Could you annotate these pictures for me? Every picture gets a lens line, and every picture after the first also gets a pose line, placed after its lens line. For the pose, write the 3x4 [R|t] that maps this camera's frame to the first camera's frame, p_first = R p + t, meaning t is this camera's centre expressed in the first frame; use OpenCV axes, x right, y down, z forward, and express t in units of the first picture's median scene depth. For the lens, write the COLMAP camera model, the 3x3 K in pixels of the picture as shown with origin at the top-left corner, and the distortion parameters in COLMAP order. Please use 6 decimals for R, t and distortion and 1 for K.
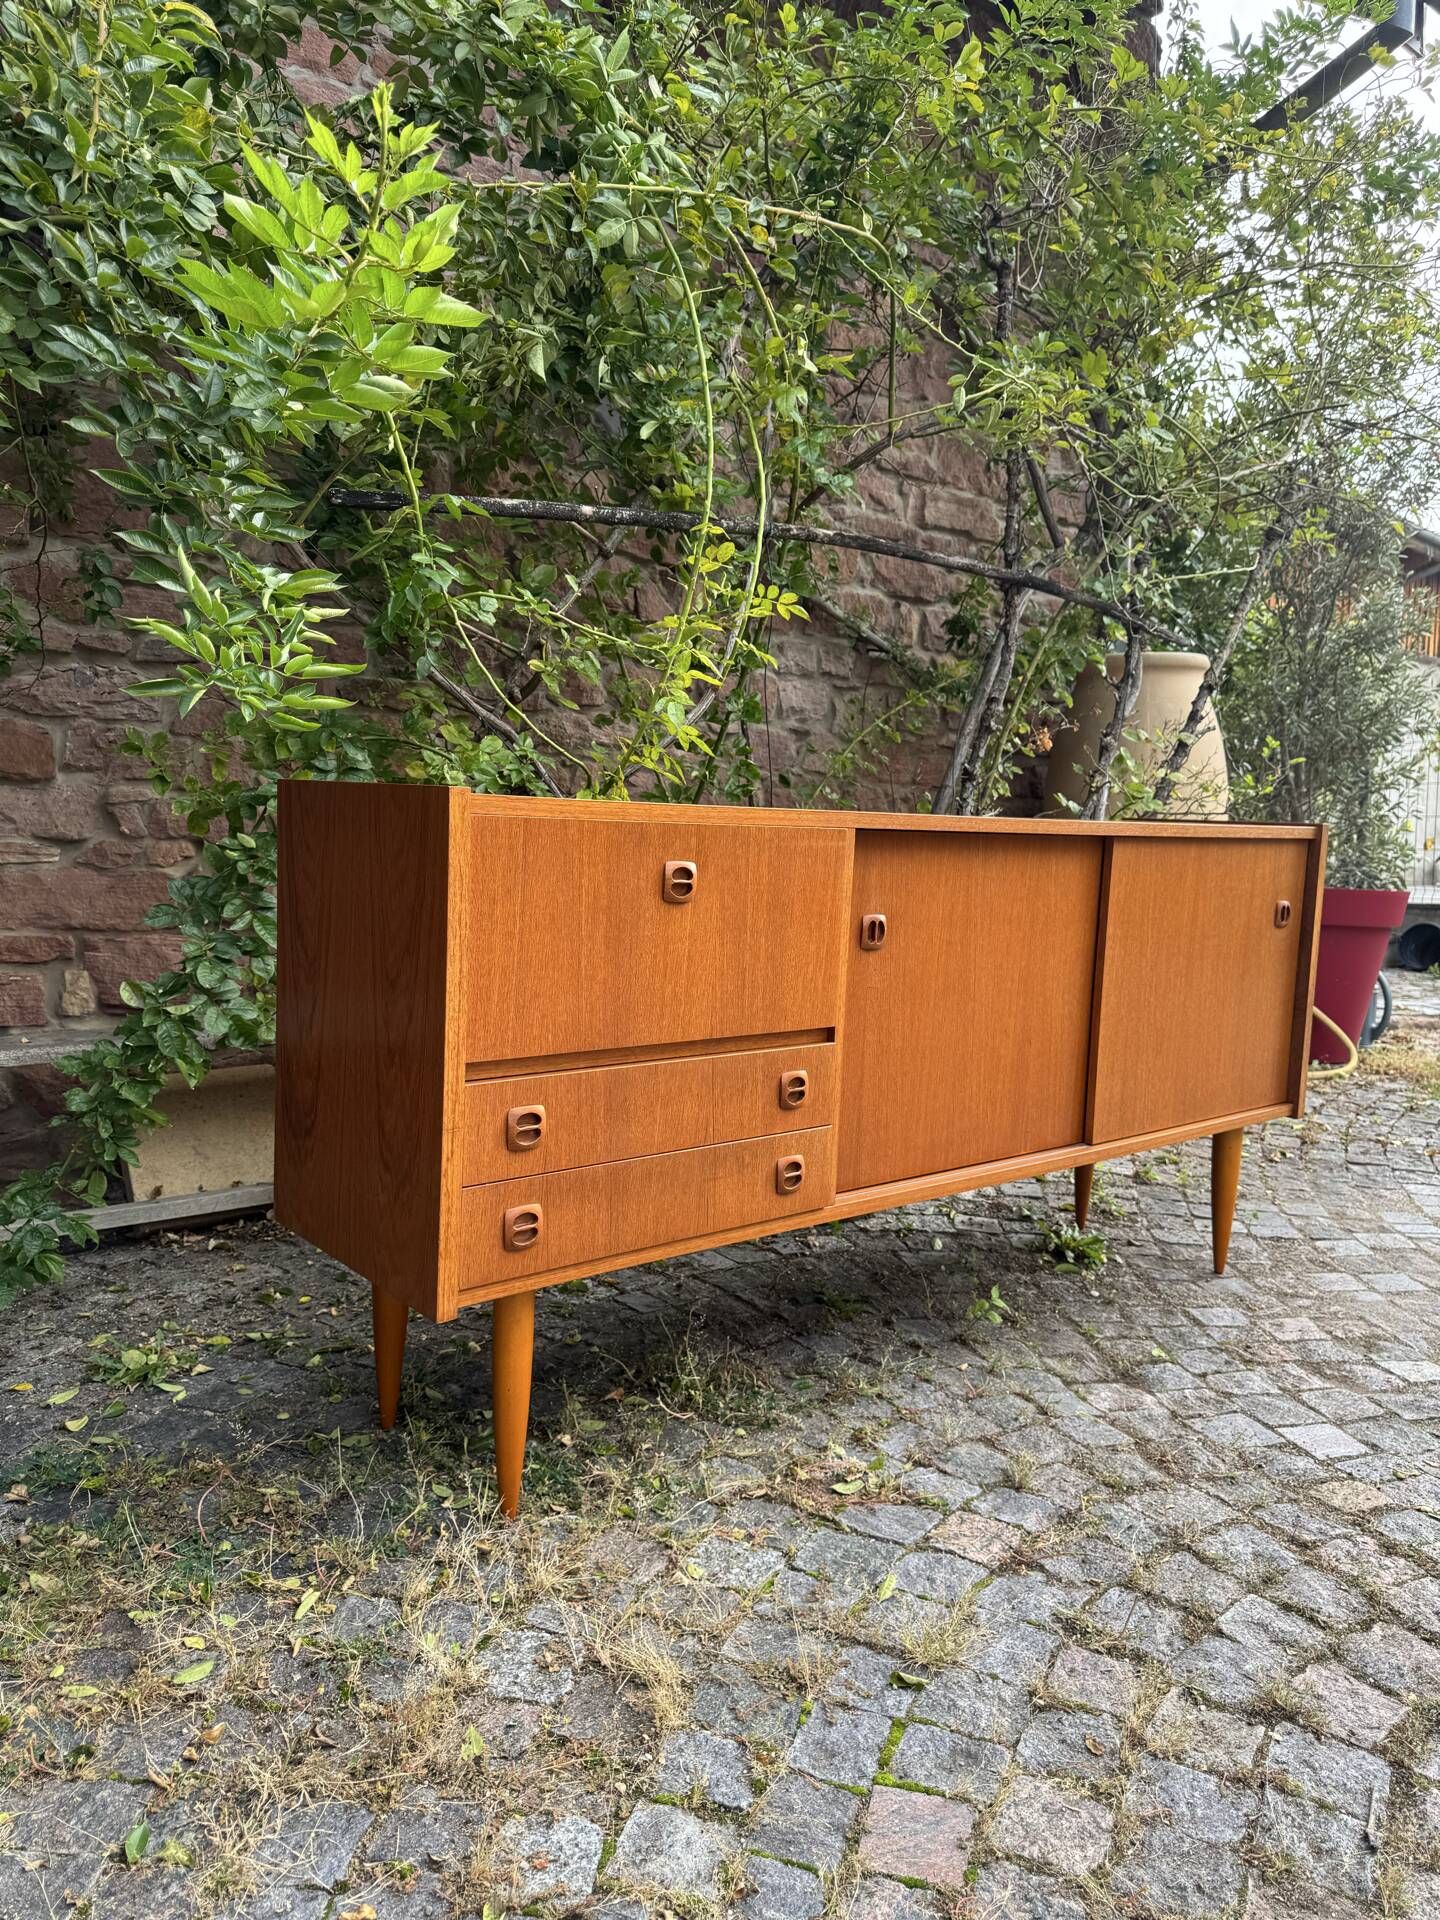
lens RADIAL K [[1348.2, 0, 723.0], [0, 1348.2, 953.7], [0, 0, 1]] dist [0.118506, -0.204153]
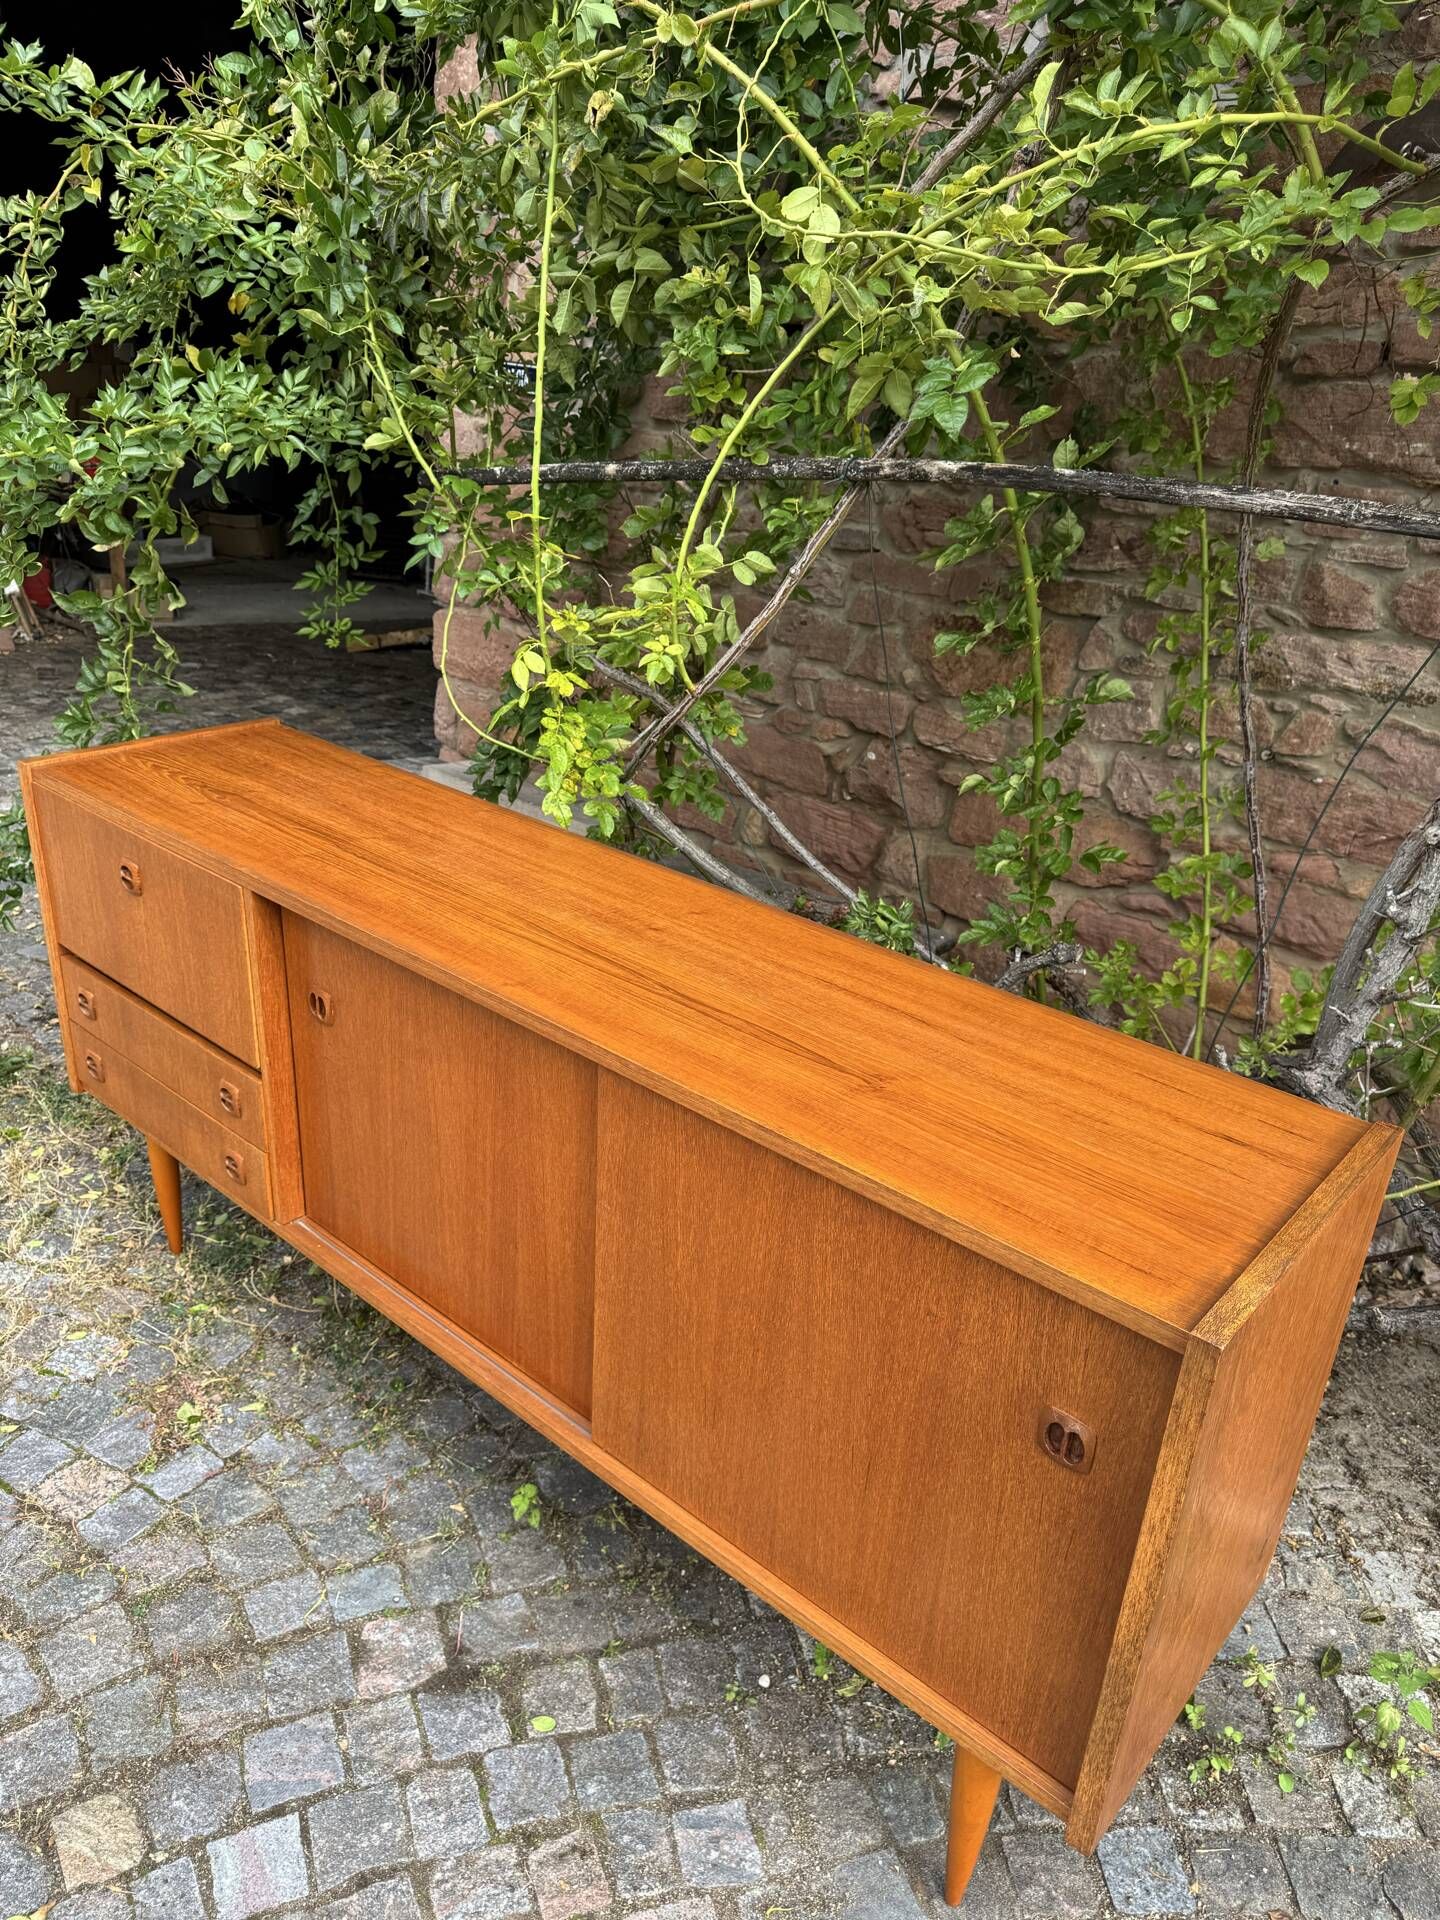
lens RADIAL K [[1367.9, 0, 714.7], [0, 1367.9, 968.4], [0, 0, 1]] dist [0.014791, -0.019167]
pose [[0.151782, 0.380924, -0.912063, 0.951008], [-0.156110, 0.920411, 0.358432, -0.397911], [0.976008, 0.087979, 0.199168, 1.022747]]
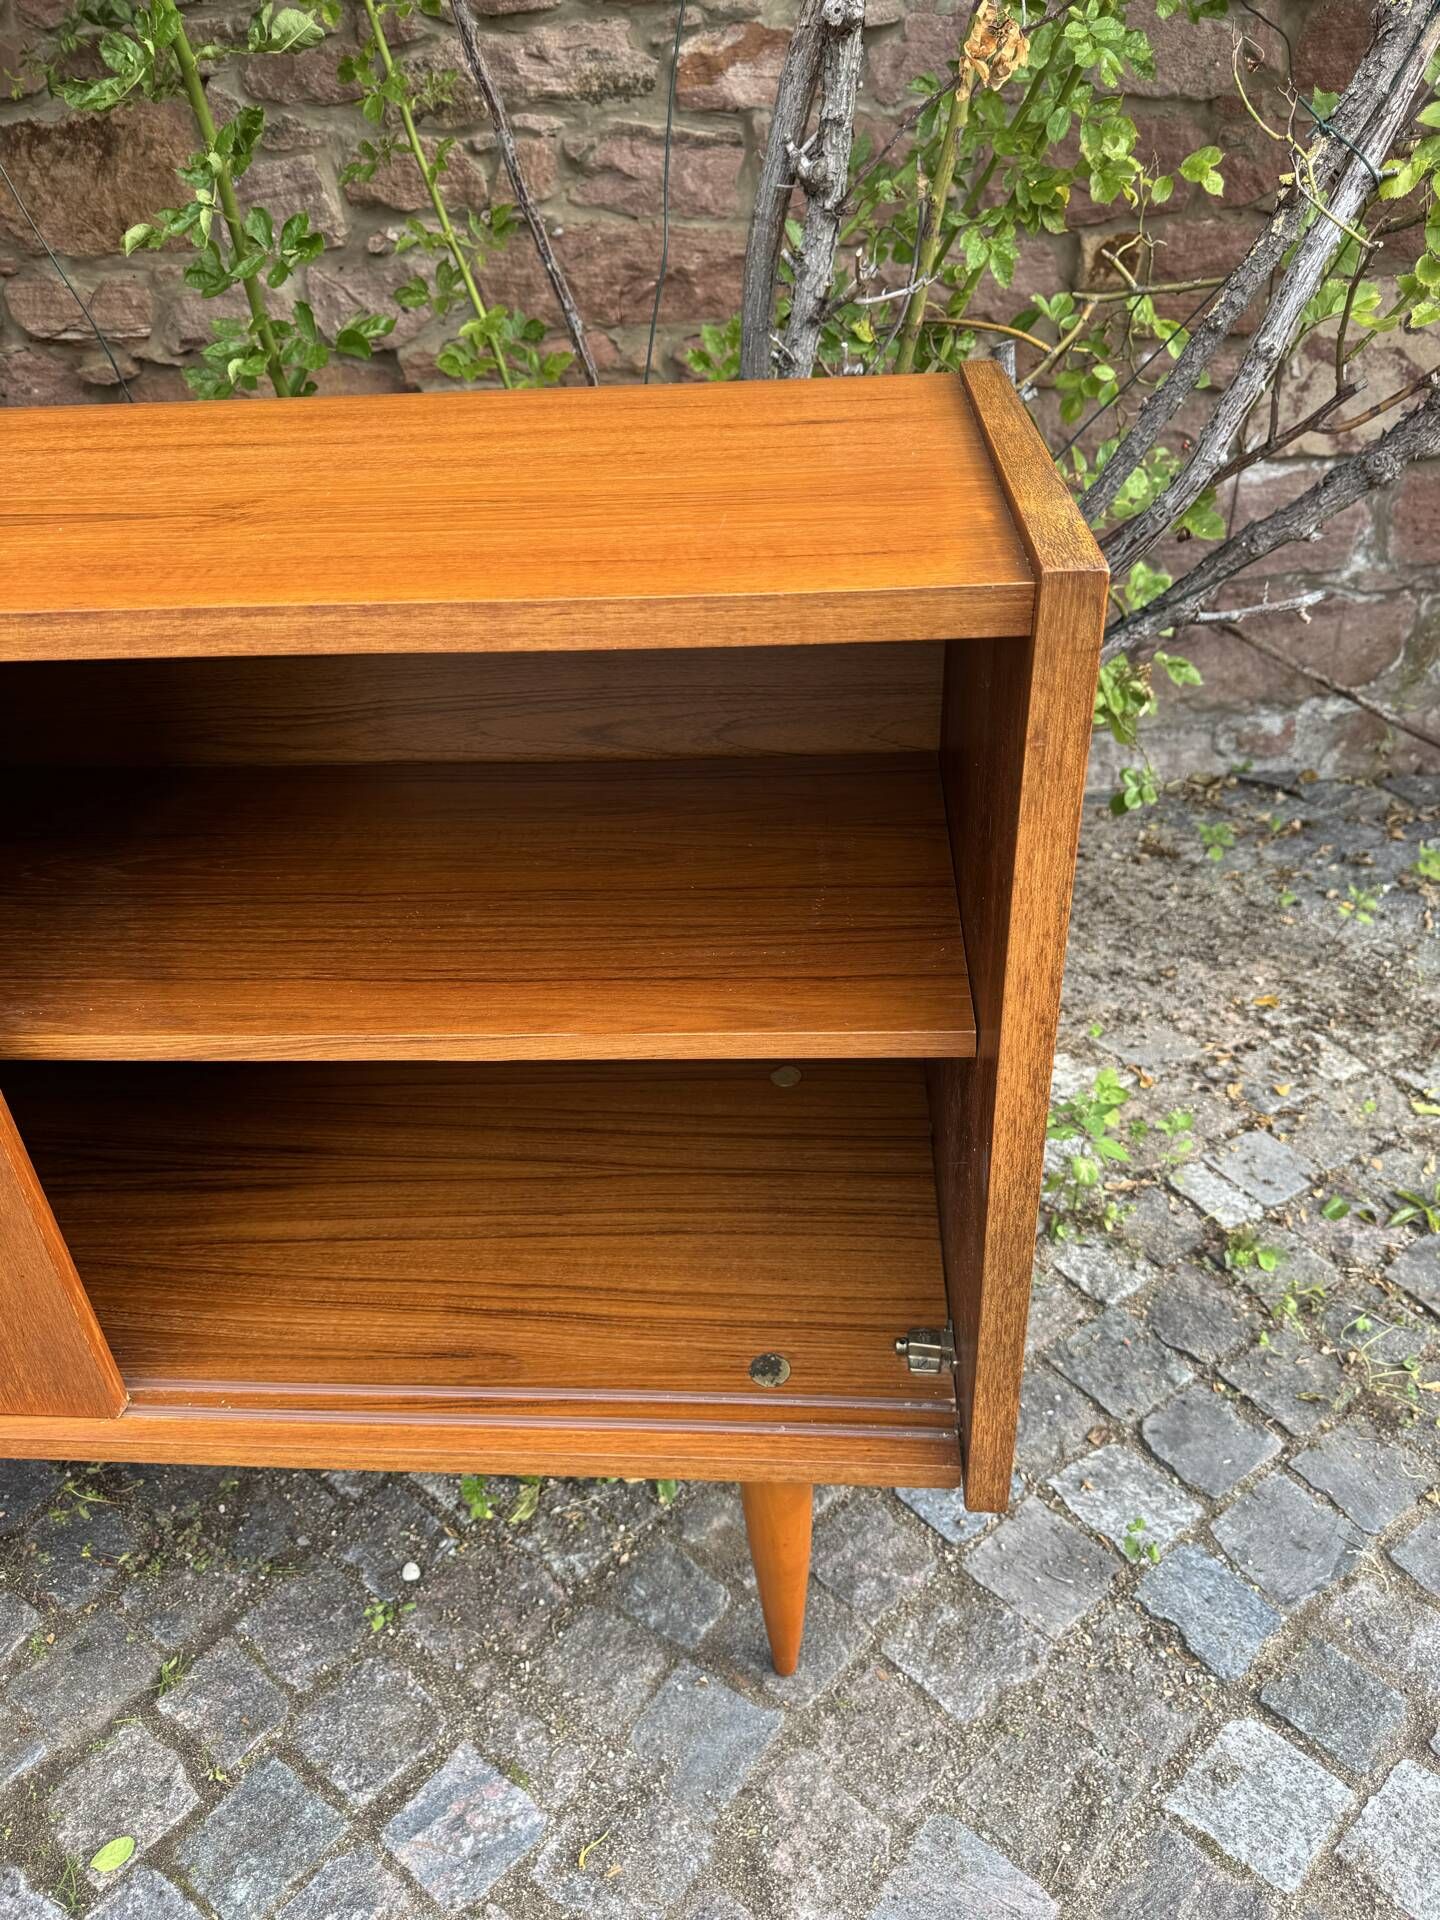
lens RADIAL K [[1380.4, 0, 715.8], [0, 1380.4, 961.9], [0, 0, 1]] dist [0.011771, -0.018919]
pose [[0.706526, 0.320317, -0.631045, 0.718424], [-0.000065, 0.891730, 0.452568, -0.176792], [0.707687, -0.319710, 0.630051, 1.069705]]
